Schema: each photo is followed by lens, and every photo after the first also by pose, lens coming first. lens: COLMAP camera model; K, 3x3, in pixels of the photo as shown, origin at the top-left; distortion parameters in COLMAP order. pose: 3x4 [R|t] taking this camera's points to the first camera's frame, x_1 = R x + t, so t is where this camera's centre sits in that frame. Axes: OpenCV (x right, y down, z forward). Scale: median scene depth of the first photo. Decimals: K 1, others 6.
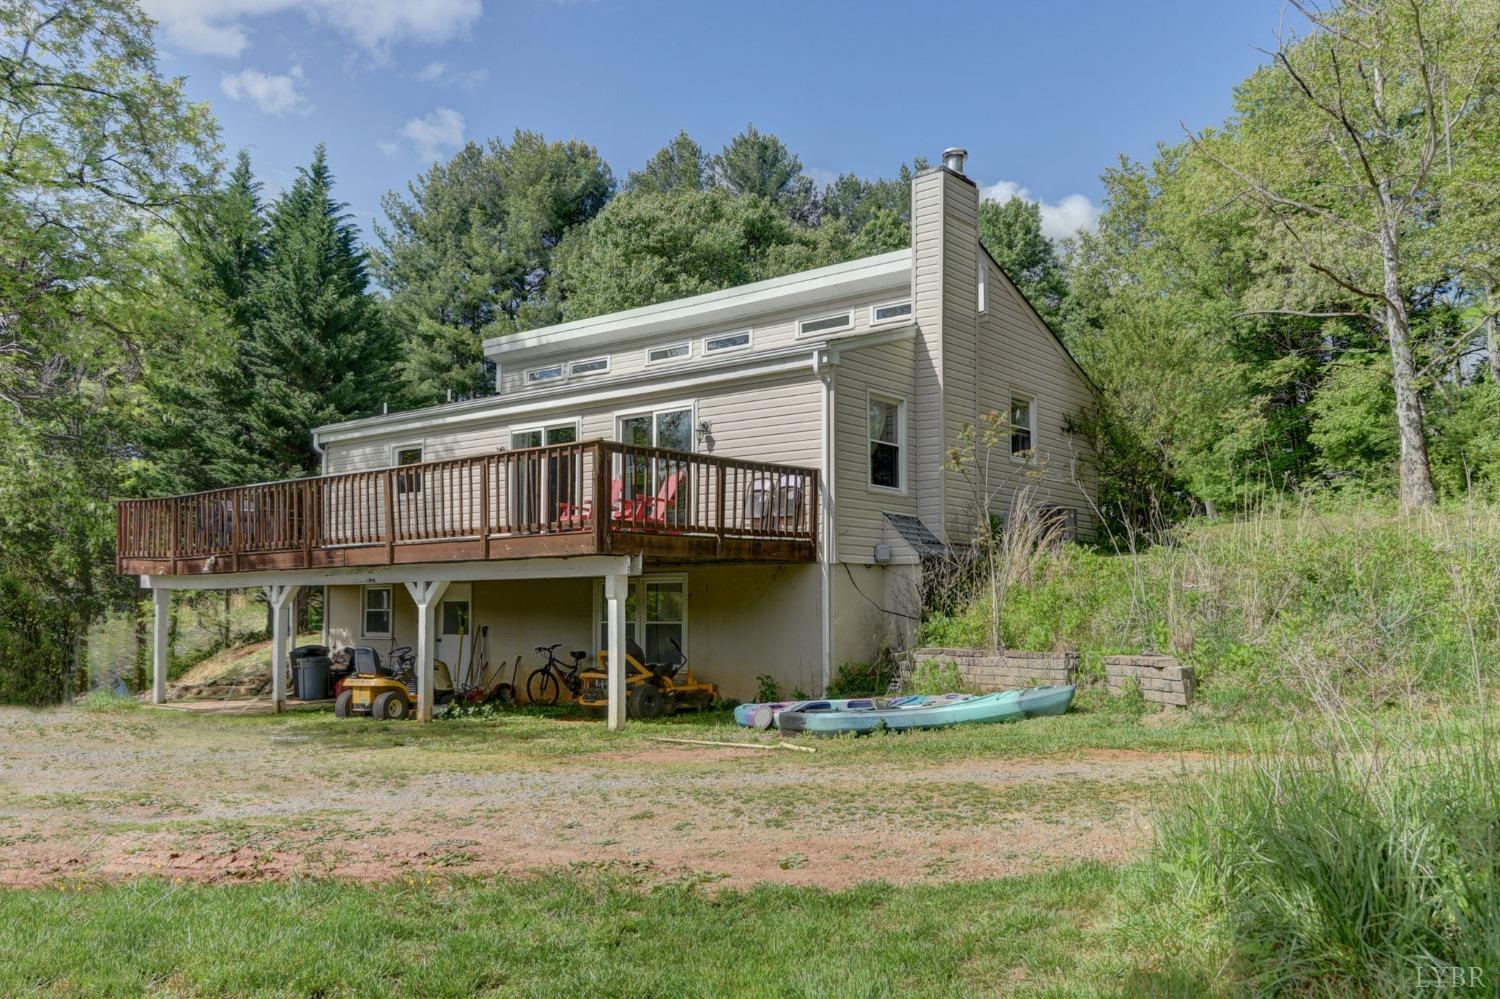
lens RADIAL K [[1180.1, 0, 750.0], [0, 1180.1, 499.5], [0, 0, 1]] dist [0.014678, 0.002228]
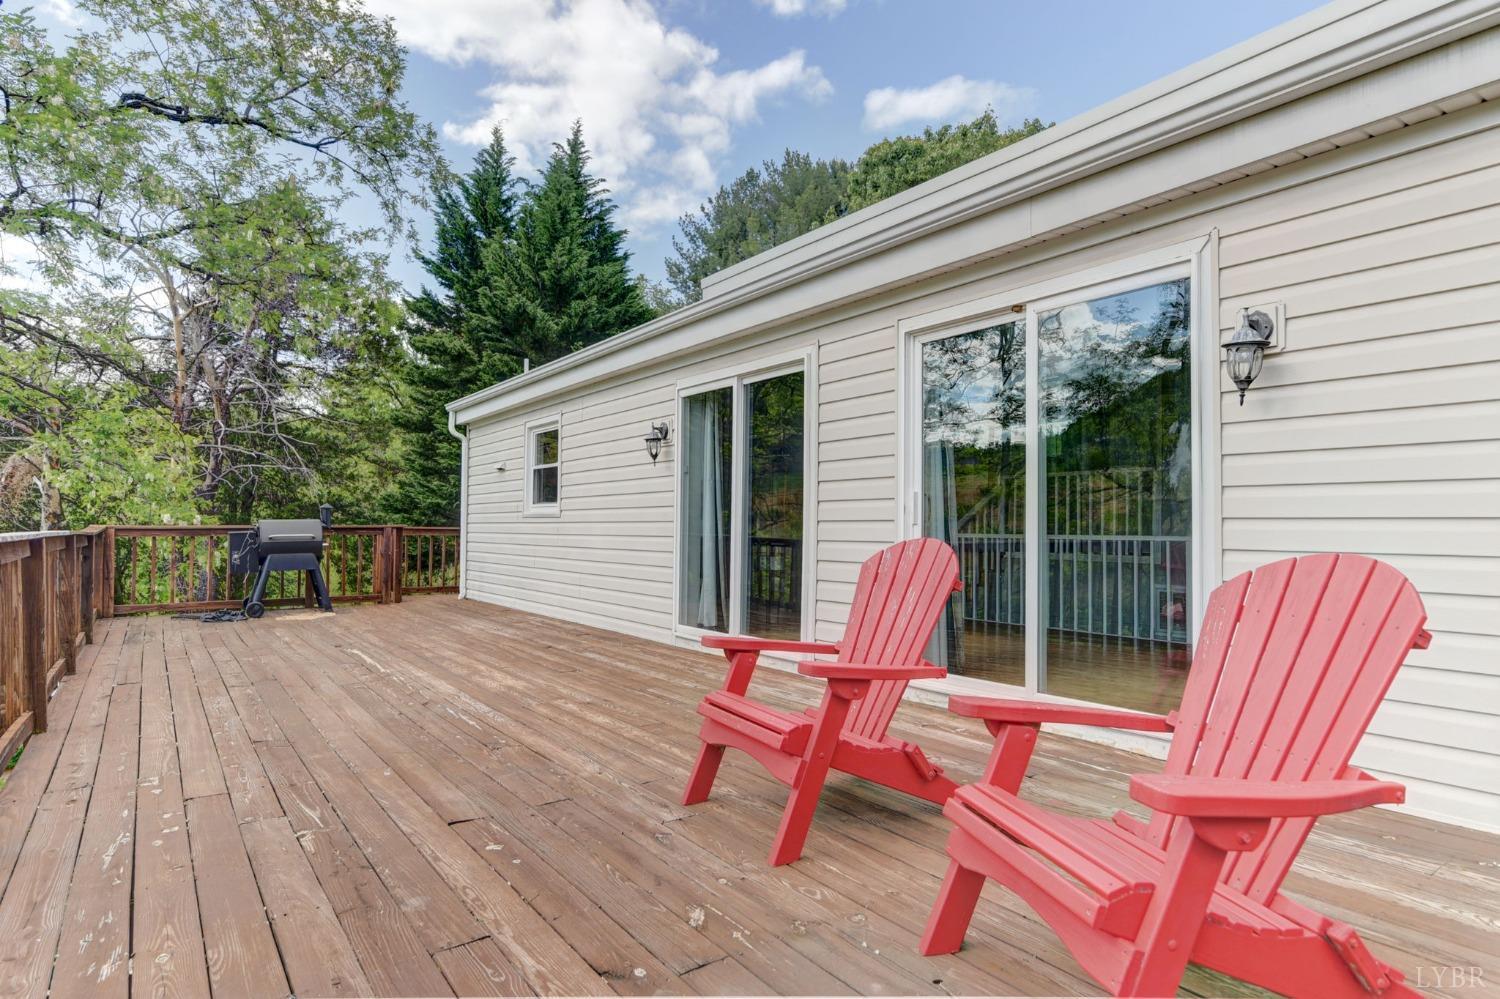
lens RADIAL K [[835.4, 0, 749.2], [0, 835.4, 529.1], [0, 0, 1]] dist [0.001312, -0.000010]
pose [[0.967573, 0.007475, -0.252482, -0.042391], [0.014519, 0.996264, 0.085133, -0.014848], [0.252175, -0.086038, 0.963849, 0.330729]]
